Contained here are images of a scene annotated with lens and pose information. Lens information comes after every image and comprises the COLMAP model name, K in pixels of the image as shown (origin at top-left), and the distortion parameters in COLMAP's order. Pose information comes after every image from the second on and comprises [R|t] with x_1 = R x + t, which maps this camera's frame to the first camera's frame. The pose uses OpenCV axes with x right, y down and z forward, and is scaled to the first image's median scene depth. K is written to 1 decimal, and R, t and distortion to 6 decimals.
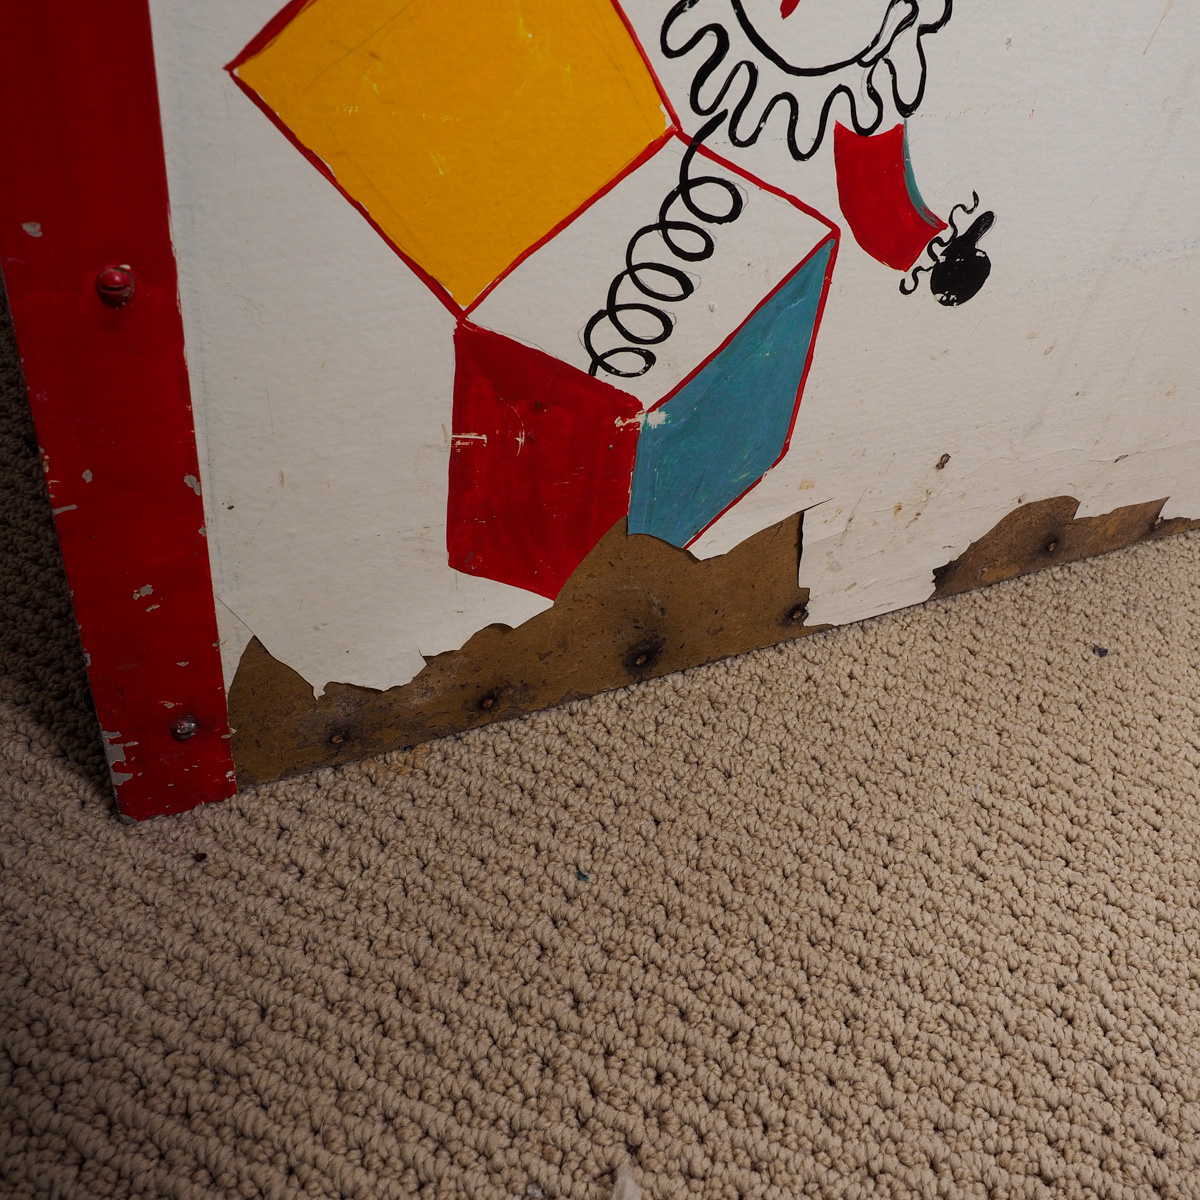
lens RADIAL K [[1136.6, 0, 601.3], [0, 1136.6, 604.4], [0, 0, 1]] dist [-0.020493, 0.000000]
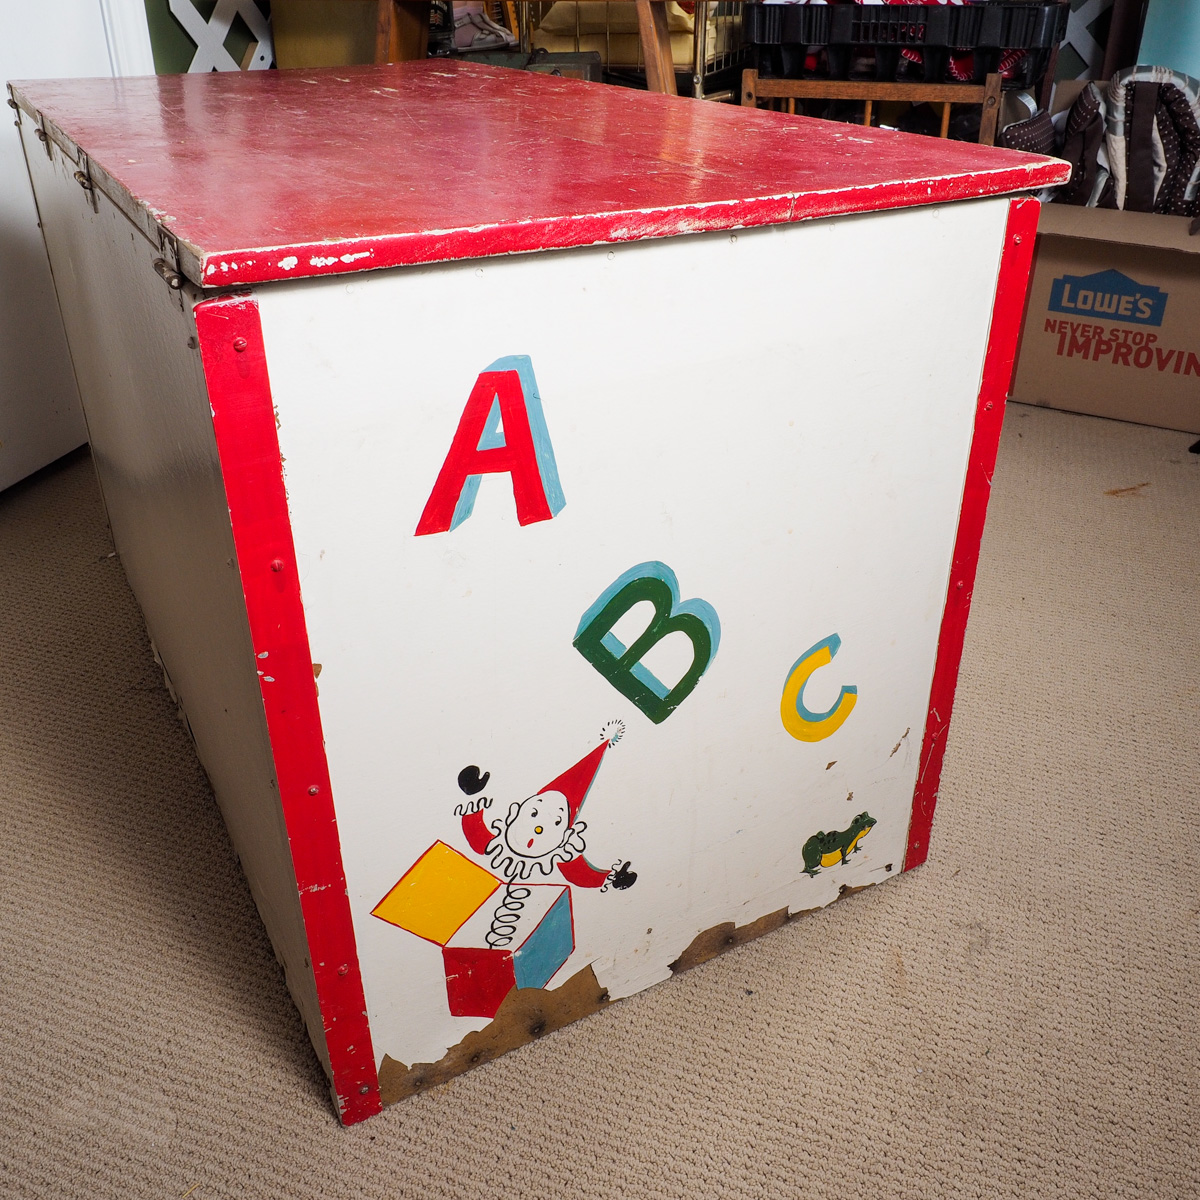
lens RADIAL K [[1136.6, 0, 599.7], [0, 1136.6, 594.5], [0, 0, 1]] dist [-0.020493, 0.000000]
pose [[0.990110, -0.136394, -0.032831, 0.455406], [0.127766, 0.973334, -0.190517, -0.461895], [0.057941, 0.184438, 0.981135, -1.879445]]
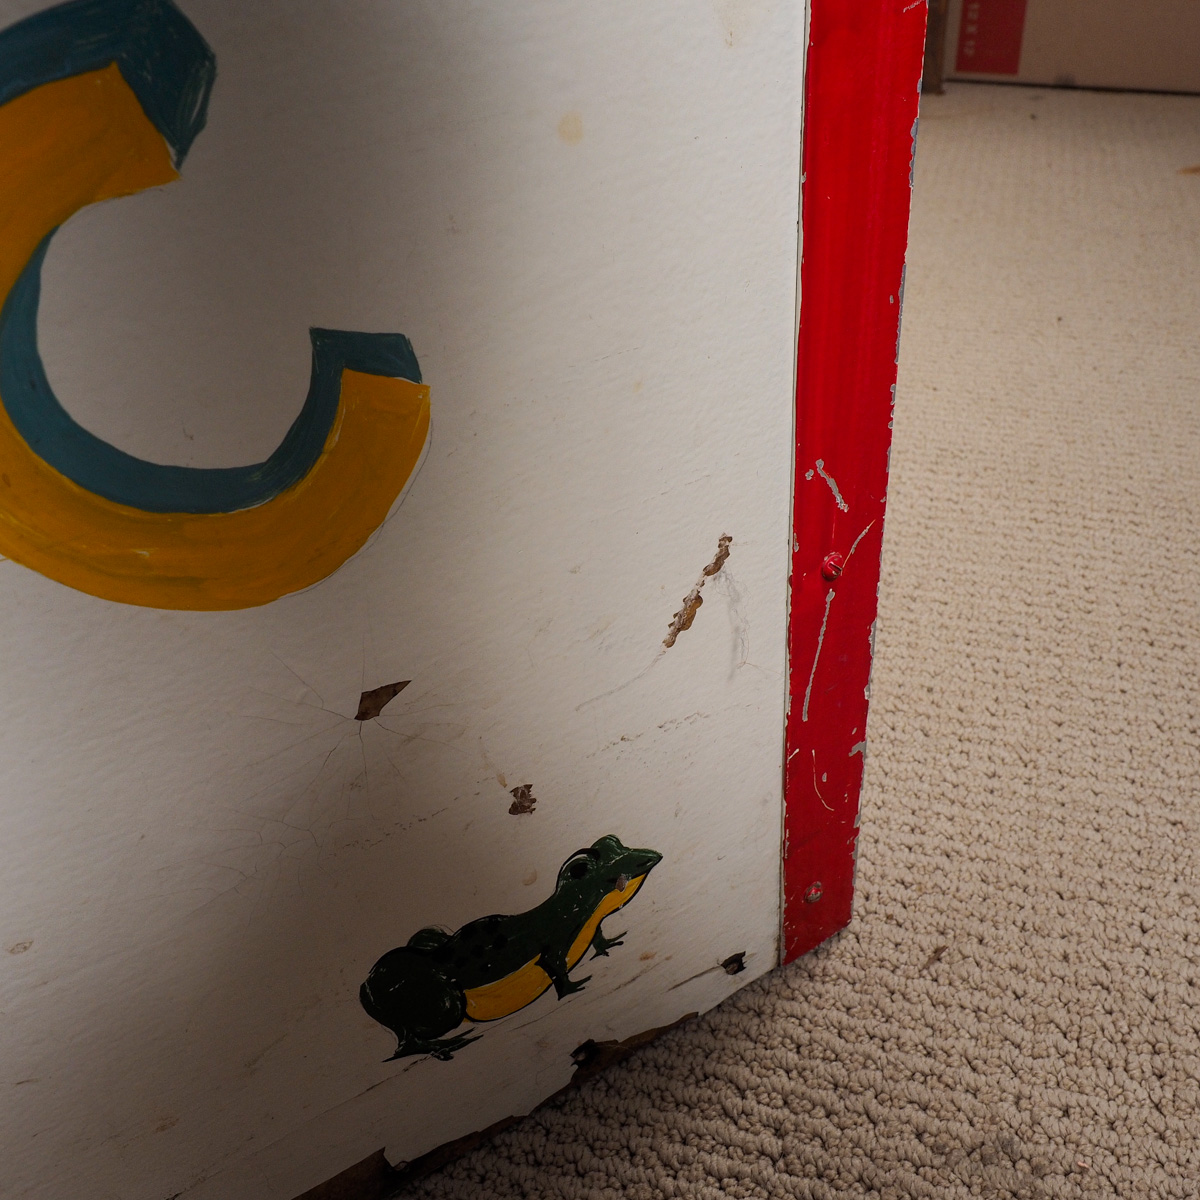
lens RADIAL K [[1136.6, 0, 605.0], [0, 1136.6, 593.1], [0, 0, 1]] dist [-0.020493, 0.000000]
pose [[0.978242, -0.201419, -0.049736, 1.104791], [0.196158, 0.976014, -0.094441, -0.487844], [0.067565, 0.082630, 0.994287, 0.505460]]
